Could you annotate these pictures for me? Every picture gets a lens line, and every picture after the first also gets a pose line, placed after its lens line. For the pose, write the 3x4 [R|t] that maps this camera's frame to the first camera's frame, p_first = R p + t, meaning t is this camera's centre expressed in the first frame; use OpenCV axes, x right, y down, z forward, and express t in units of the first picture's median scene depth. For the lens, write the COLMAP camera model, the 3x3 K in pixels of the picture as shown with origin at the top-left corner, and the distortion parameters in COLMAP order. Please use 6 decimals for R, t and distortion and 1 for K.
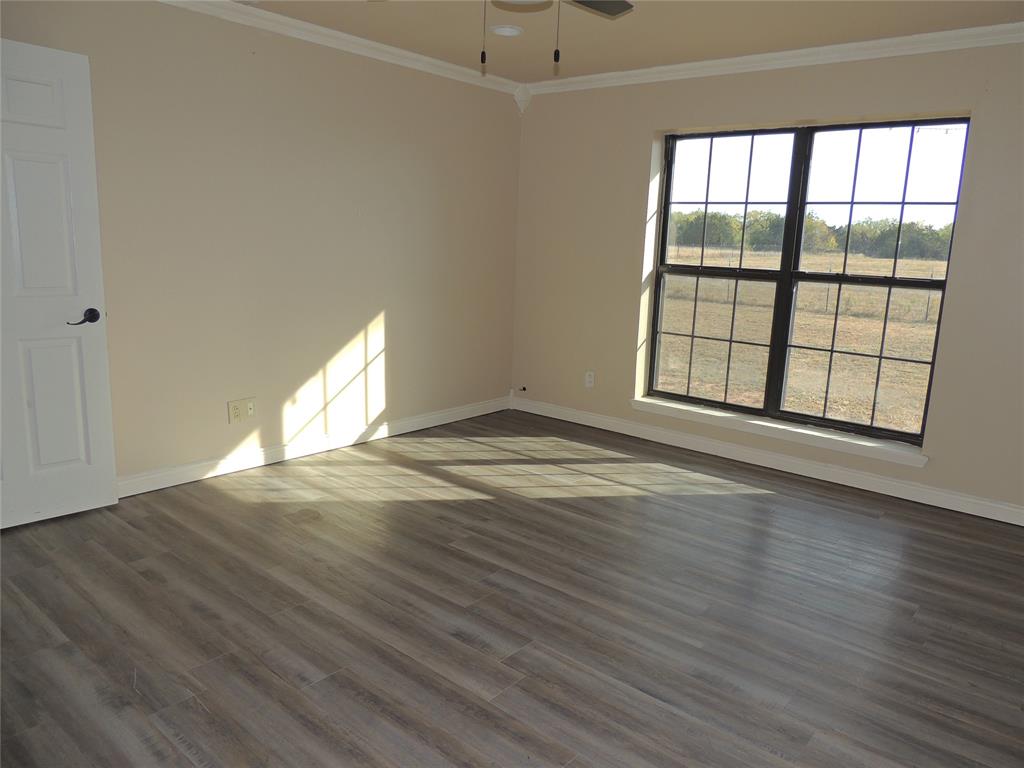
lens RADIAL K [[727.9, 0, 512.0], [0, 727.9, 384.0], [0, 0, 1]] dist [-0.019495, -0.000666]
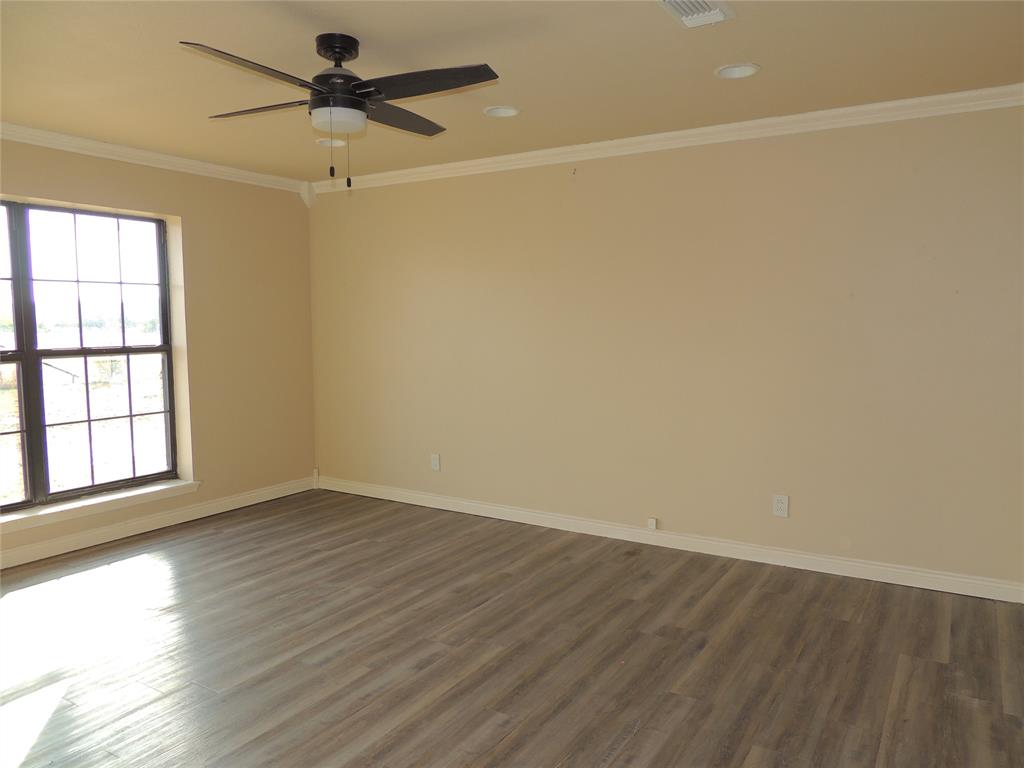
lens RADIAL K [[758.2, 0, 509.0], [0, 758.2, 404.4], [0, 0, 1]] dist [-0.025793, -0.001126]
pose [[-0.159096, -0.146697, 0.976304, -0.926954], [0.190340, 0.965789, 0.176134, -0.187354], [-0.968741, 0.213852, -0.125731, 0.707578]]
